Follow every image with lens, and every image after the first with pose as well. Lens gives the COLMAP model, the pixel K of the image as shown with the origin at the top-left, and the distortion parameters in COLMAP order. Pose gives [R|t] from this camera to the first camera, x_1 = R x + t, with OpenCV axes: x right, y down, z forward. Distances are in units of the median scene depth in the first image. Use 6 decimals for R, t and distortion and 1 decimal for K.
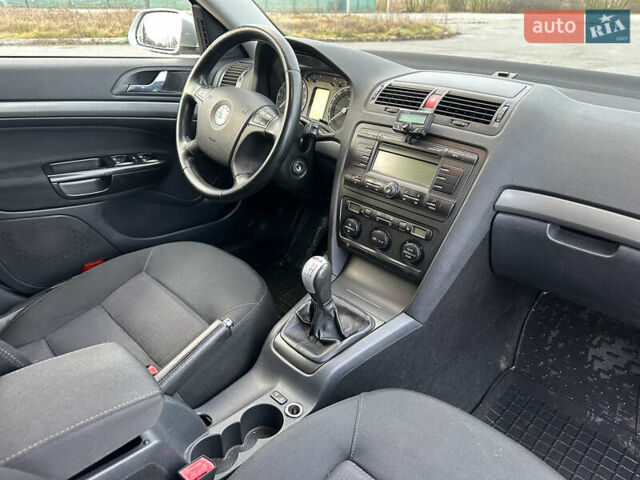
lens RADIAL K [[480.5, 0, 320.0], [0, 480.5, 240.0], [0, 0, 1]] dist [0.003324, -0.002793]
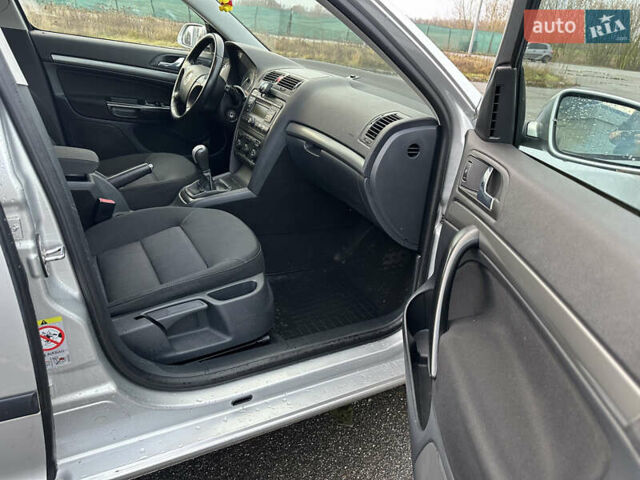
lens RADIAL K [[480.5, 0, 320.0], [0, 480.5, 240.0], [0, 0, 1]] dist [0.003324, -0.002793]
pose [[0.961158, 0.181877, -0.207594, 0.724183], [-0.193593, 0.980368, -0.037414, 0.304621], [0.196714, 0.076149, 0.977499, -0.634956]]
